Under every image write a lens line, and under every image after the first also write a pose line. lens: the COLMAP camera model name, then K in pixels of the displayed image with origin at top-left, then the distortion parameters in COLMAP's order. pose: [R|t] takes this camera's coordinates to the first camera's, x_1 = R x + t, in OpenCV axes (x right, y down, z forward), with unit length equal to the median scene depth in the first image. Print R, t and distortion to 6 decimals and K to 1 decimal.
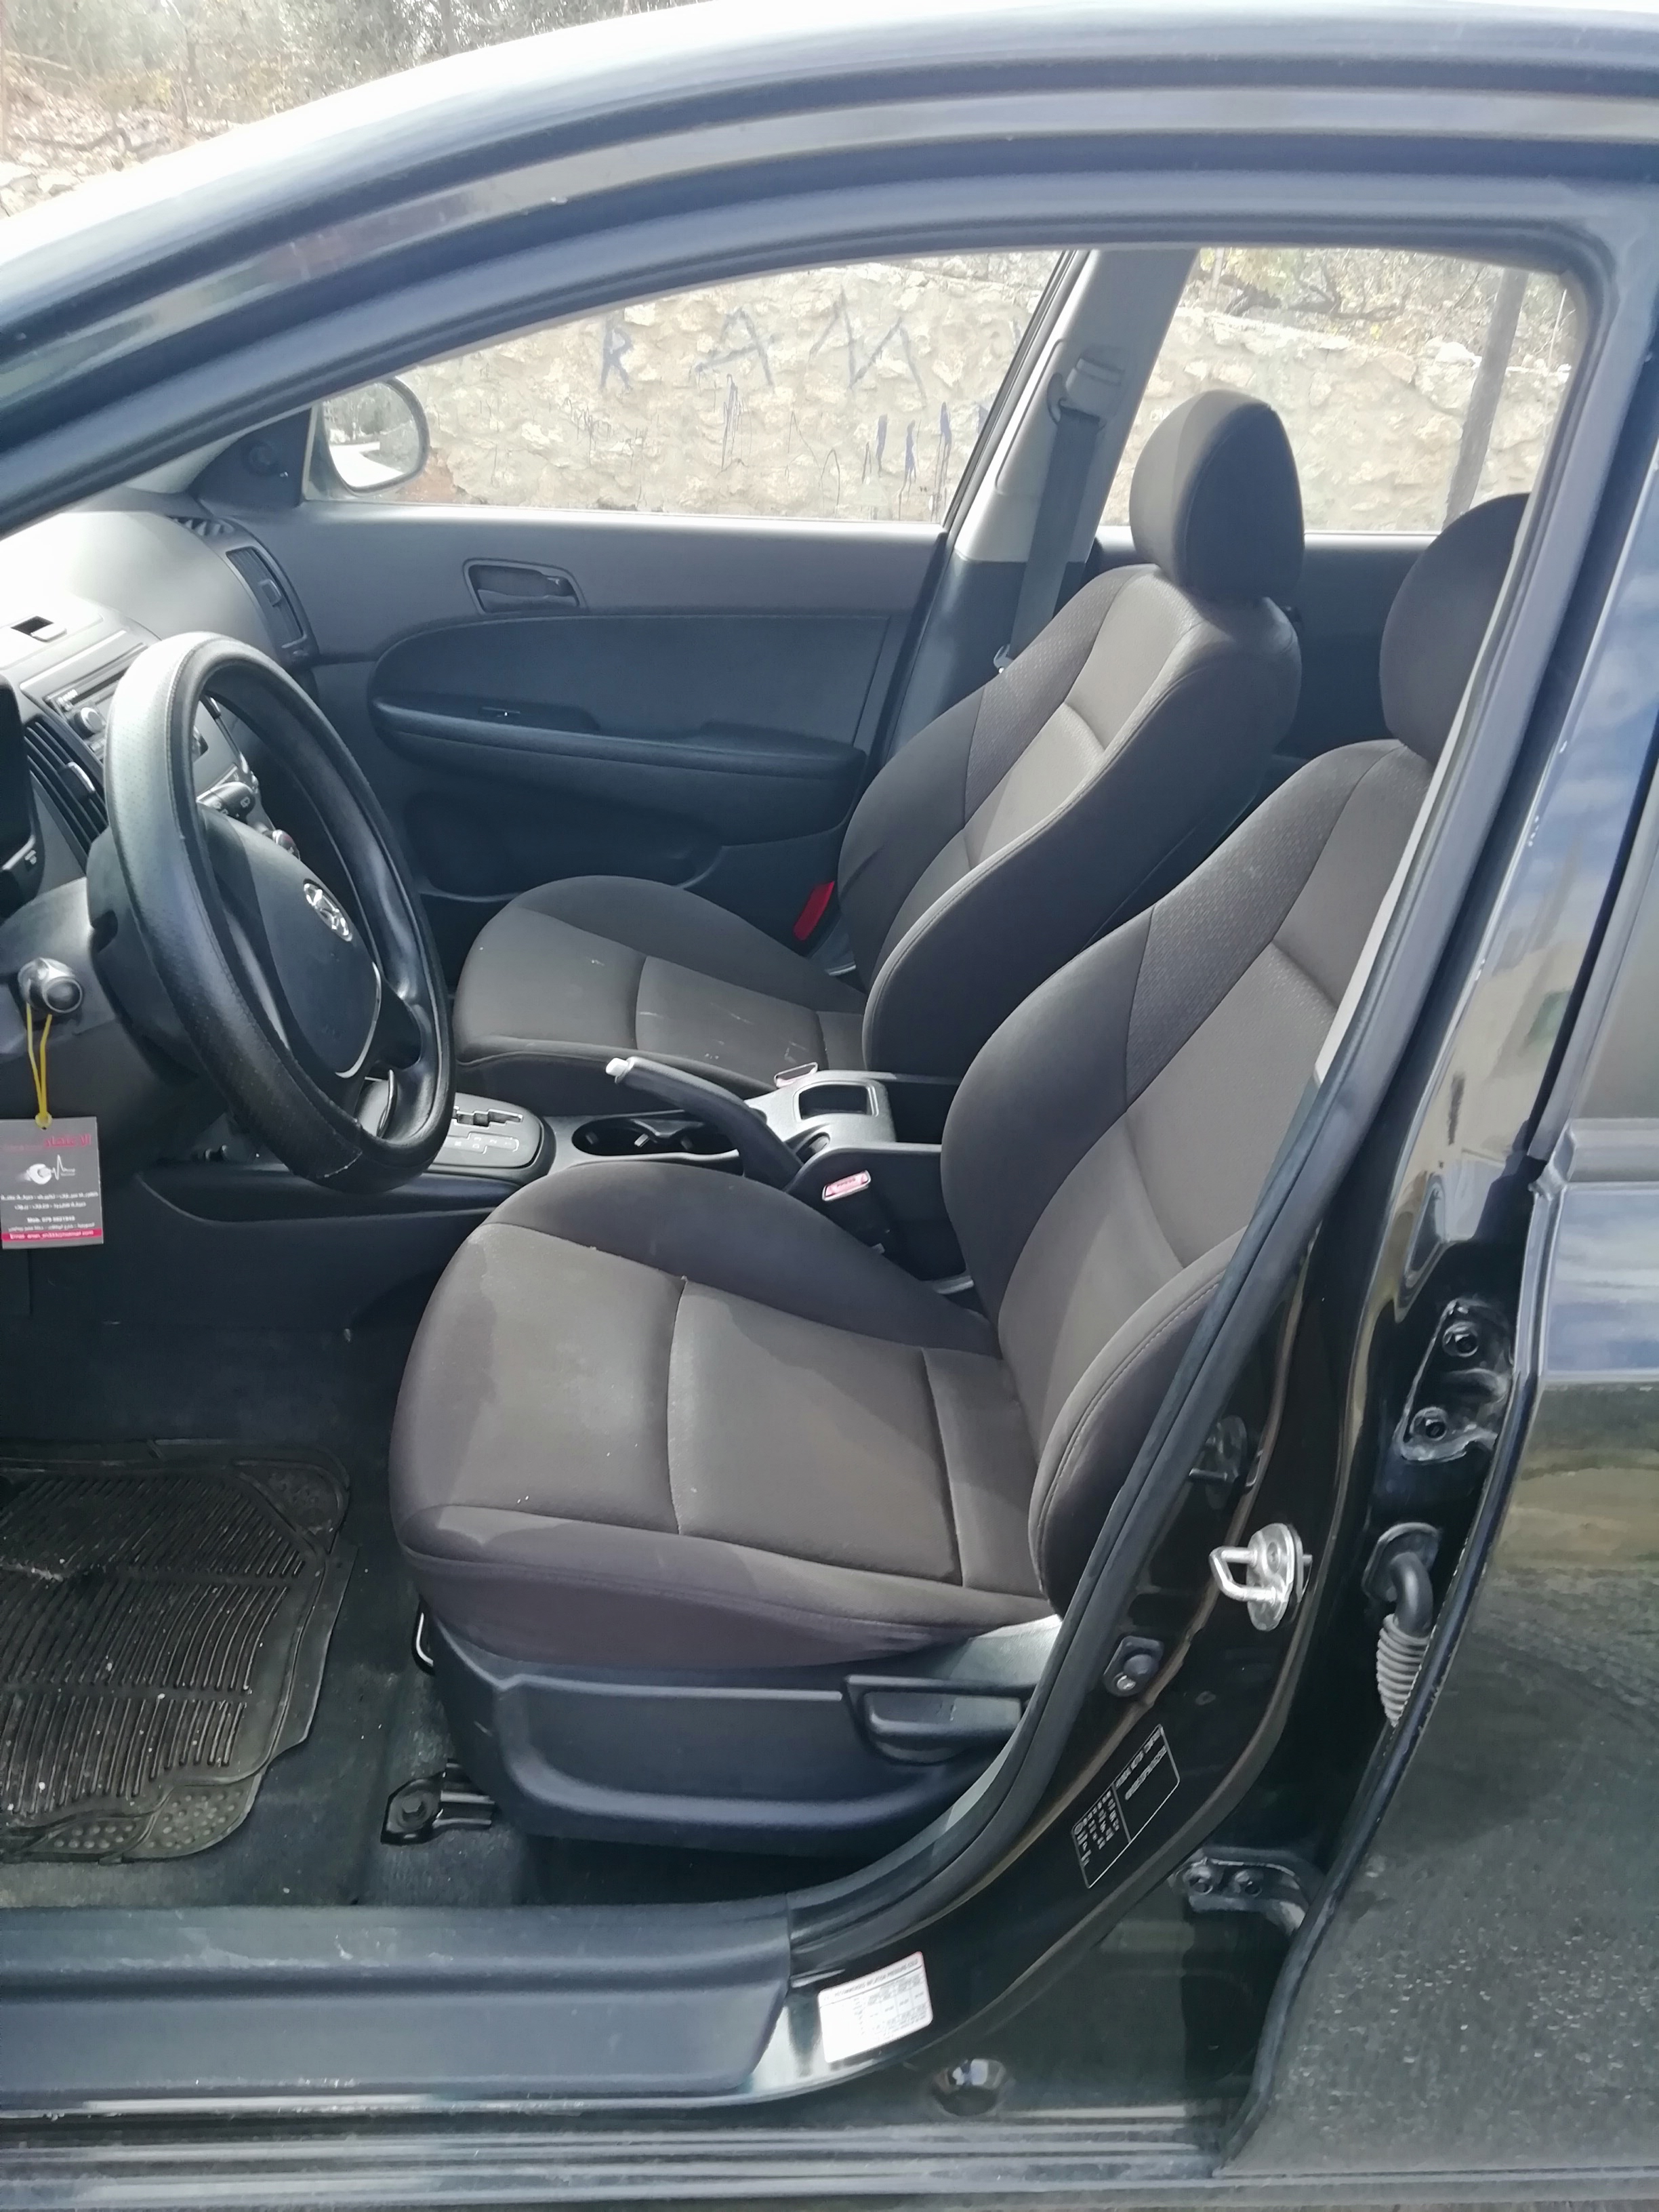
lens RADIAL K [[1673.2, 0, 838.7], [0, 1673.2, 1103.2], [0, 0, 1]] dist [0.007217, 0.021469]
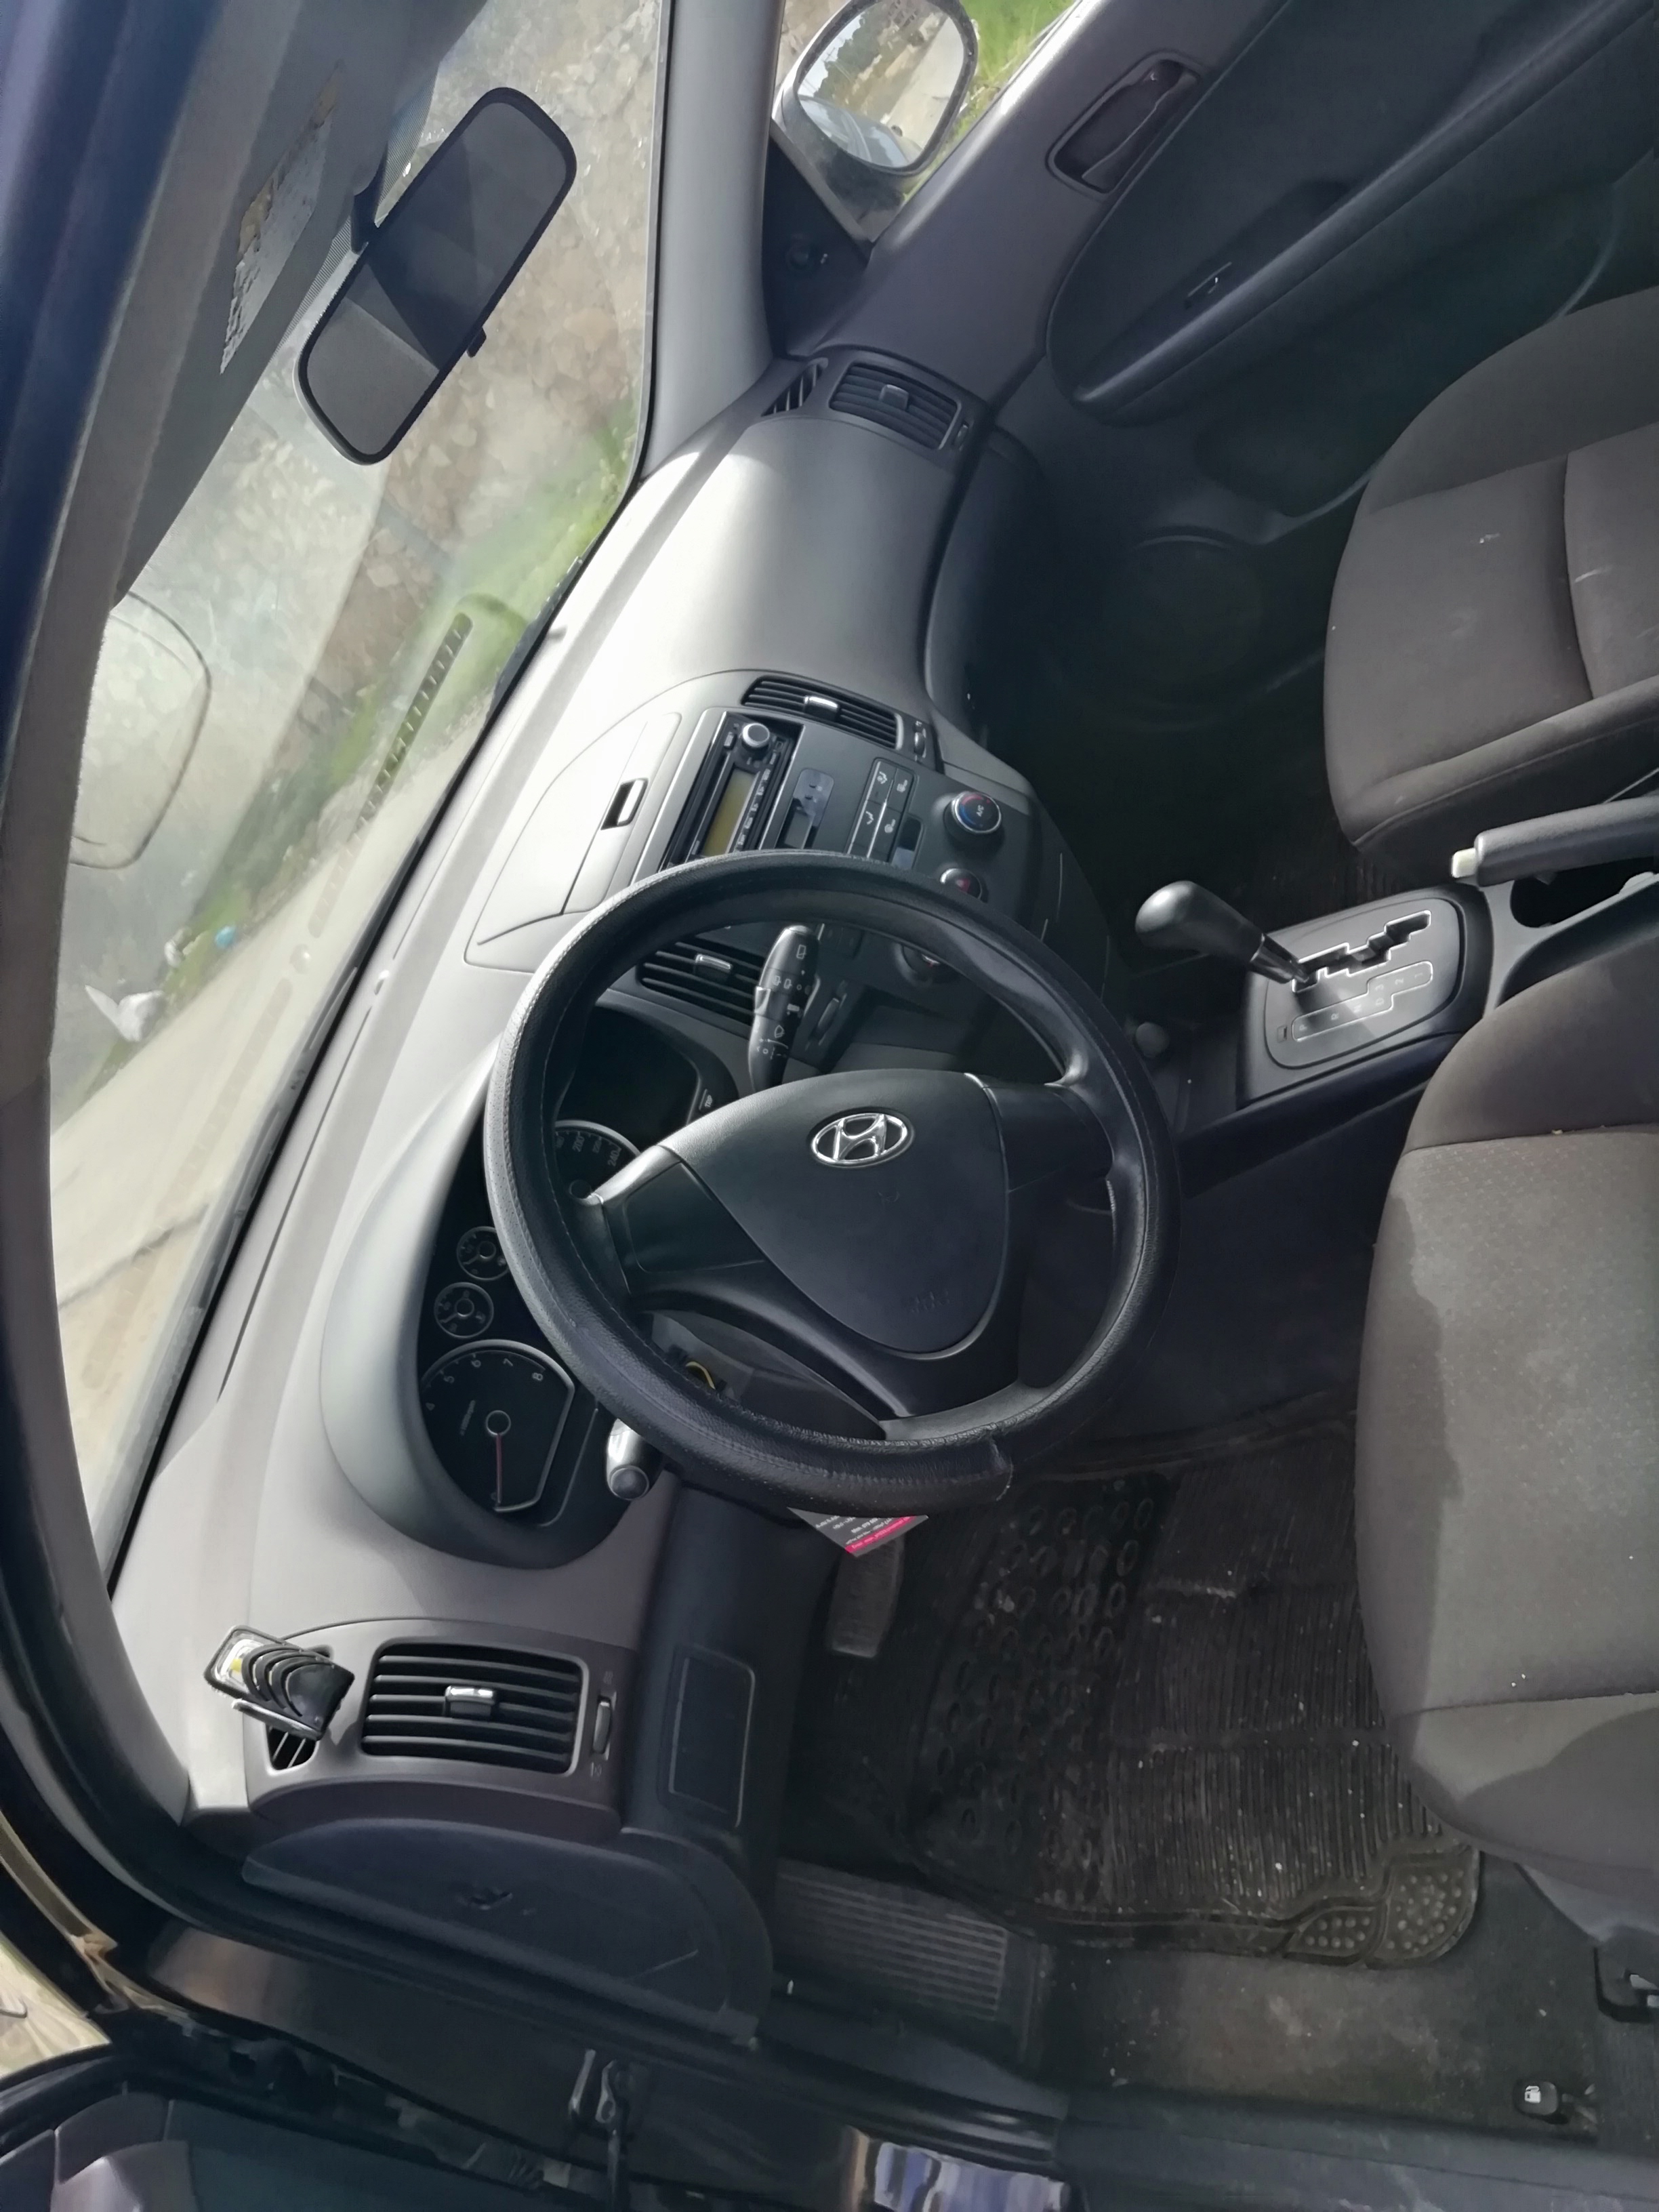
lens RADIAL K [[1673.2, 0, 838.3], [0, 1673.2, 1109.4], [0, 0, 1]] dist [0.007217, 0.021469]
pose [[0.558845, -0.302005, -0.772325, 0.264319], [0.582541, 0.805804, 0.106423, -0.197461], [0.590202, -0.509385, 0.626249, 0.461832]]
